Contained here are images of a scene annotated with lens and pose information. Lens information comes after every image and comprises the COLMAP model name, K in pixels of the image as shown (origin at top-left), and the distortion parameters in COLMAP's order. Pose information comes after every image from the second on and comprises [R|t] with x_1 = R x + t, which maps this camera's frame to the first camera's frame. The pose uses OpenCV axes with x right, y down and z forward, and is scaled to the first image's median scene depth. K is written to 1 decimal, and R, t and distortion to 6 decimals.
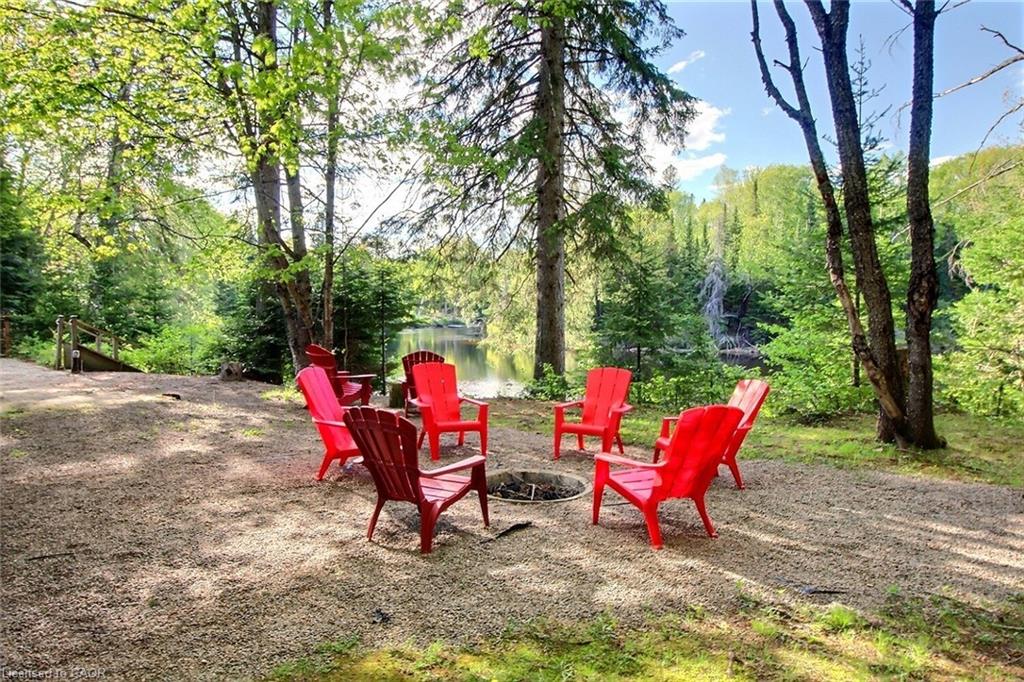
lens RADIAL K [[651.3, 0, 512.0], [0, 651.3, 341.0], [0, 0, 1]] dist [-0.000821, -0.000634]
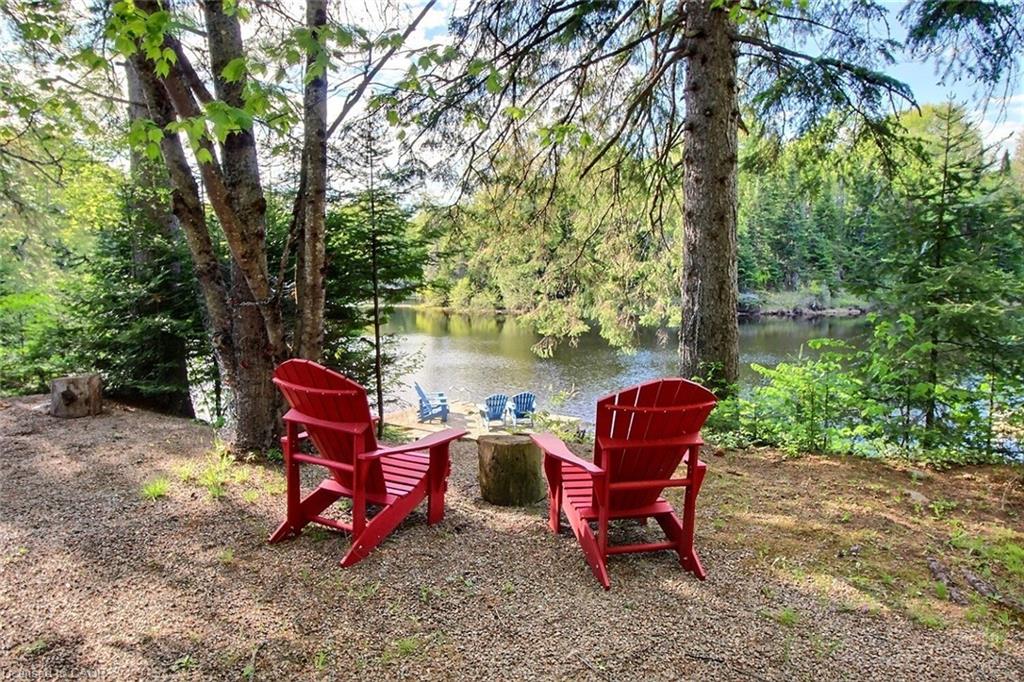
lens RADIAL K [[651.3, 0, 512.0], [0, 651.3, 341.0], [0, 0, 1]] dist [-0.000821, -0.000634]
pose [[0.990622, -0.015594, 0.135735, -0.168983], [0.007723, 0.998268, 0.058324, -0.014905], [-0.136410, -0.056728, 0.989027, 0.456834]]
